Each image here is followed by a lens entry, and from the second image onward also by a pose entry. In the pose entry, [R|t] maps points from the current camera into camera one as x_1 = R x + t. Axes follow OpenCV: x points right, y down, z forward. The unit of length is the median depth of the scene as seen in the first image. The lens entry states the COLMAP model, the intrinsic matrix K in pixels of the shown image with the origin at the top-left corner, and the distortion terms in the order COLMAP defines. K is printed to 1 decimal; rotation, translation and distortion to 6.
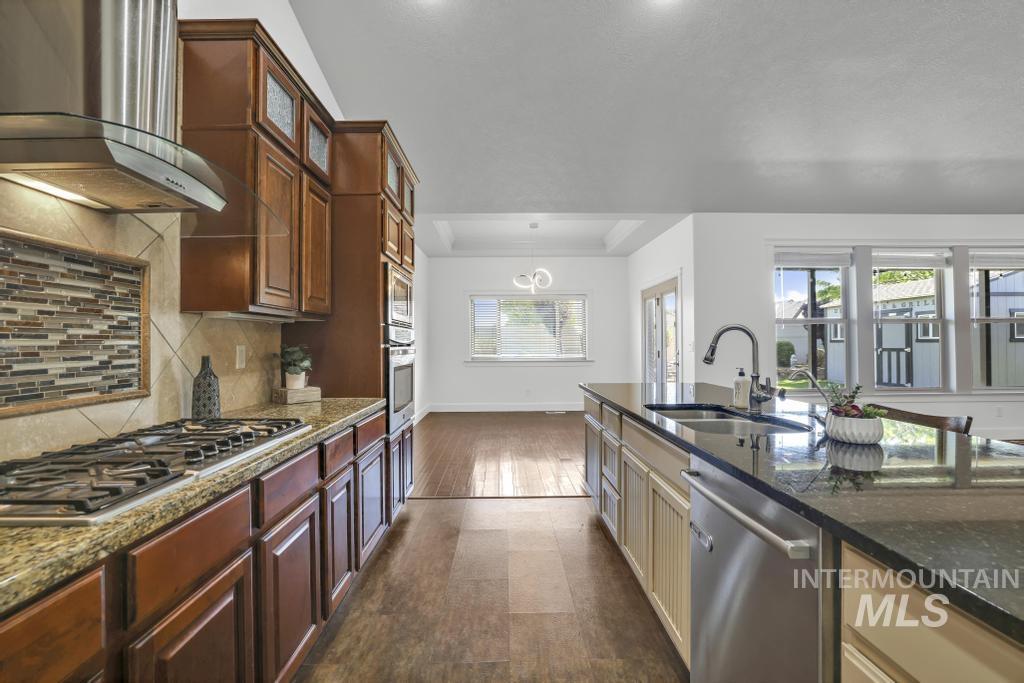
lens RADIAL K [[451.3, 0, 509.7], [0, 451.3, 337.4], [0, 0, 1]] dist [-0.057414, 0.024739]
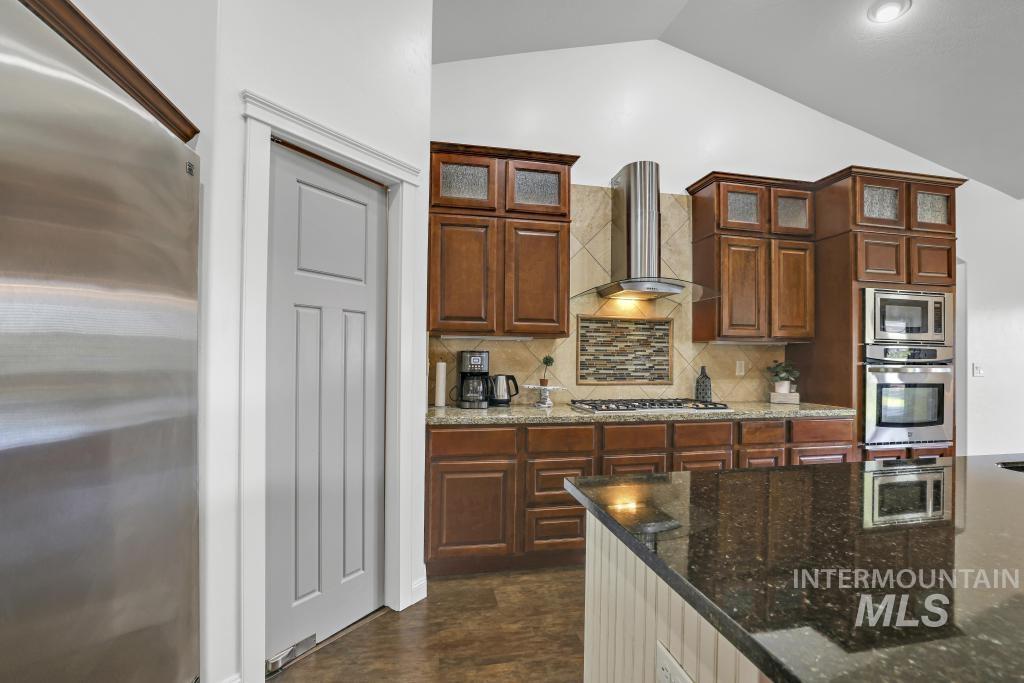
lens RADIAL K [[452.3, 0, 510.6], [0, 452.3, 355.5], [0, 0, 1]] dist [-0.058062, 0.024333]
pose [[0.177541, 0.002068, -0.984111, 1.215208], [0.001550, 0.999996, 0.002381, -0.007910], [0.984112, -0.001948, 0.177537, -0.117085]]
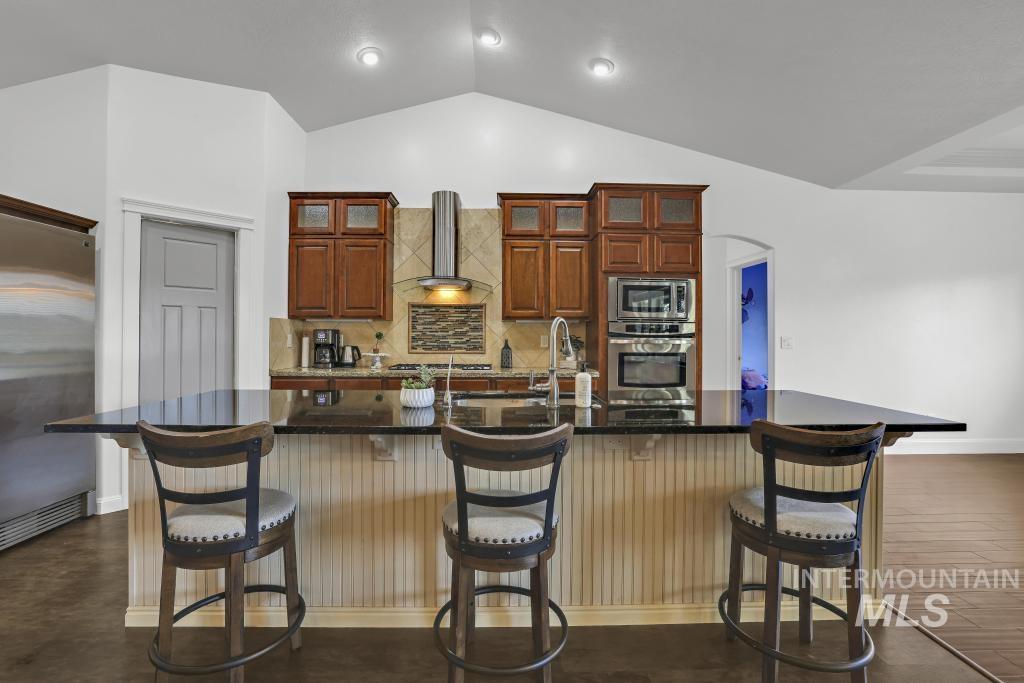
lens RADIAL K [[451.3, 0, 509.7], [0, 451.3, 337.4], [0, 0, 1]] dist [-0.057414, 0.024739]
pose [[0.005827, 0.008362, -0.999948, 2.153250], [0.008051, 0.999932, 0.008409, 0.013781], [0.999951, -0.008099, 0.005759, 1.269785]]
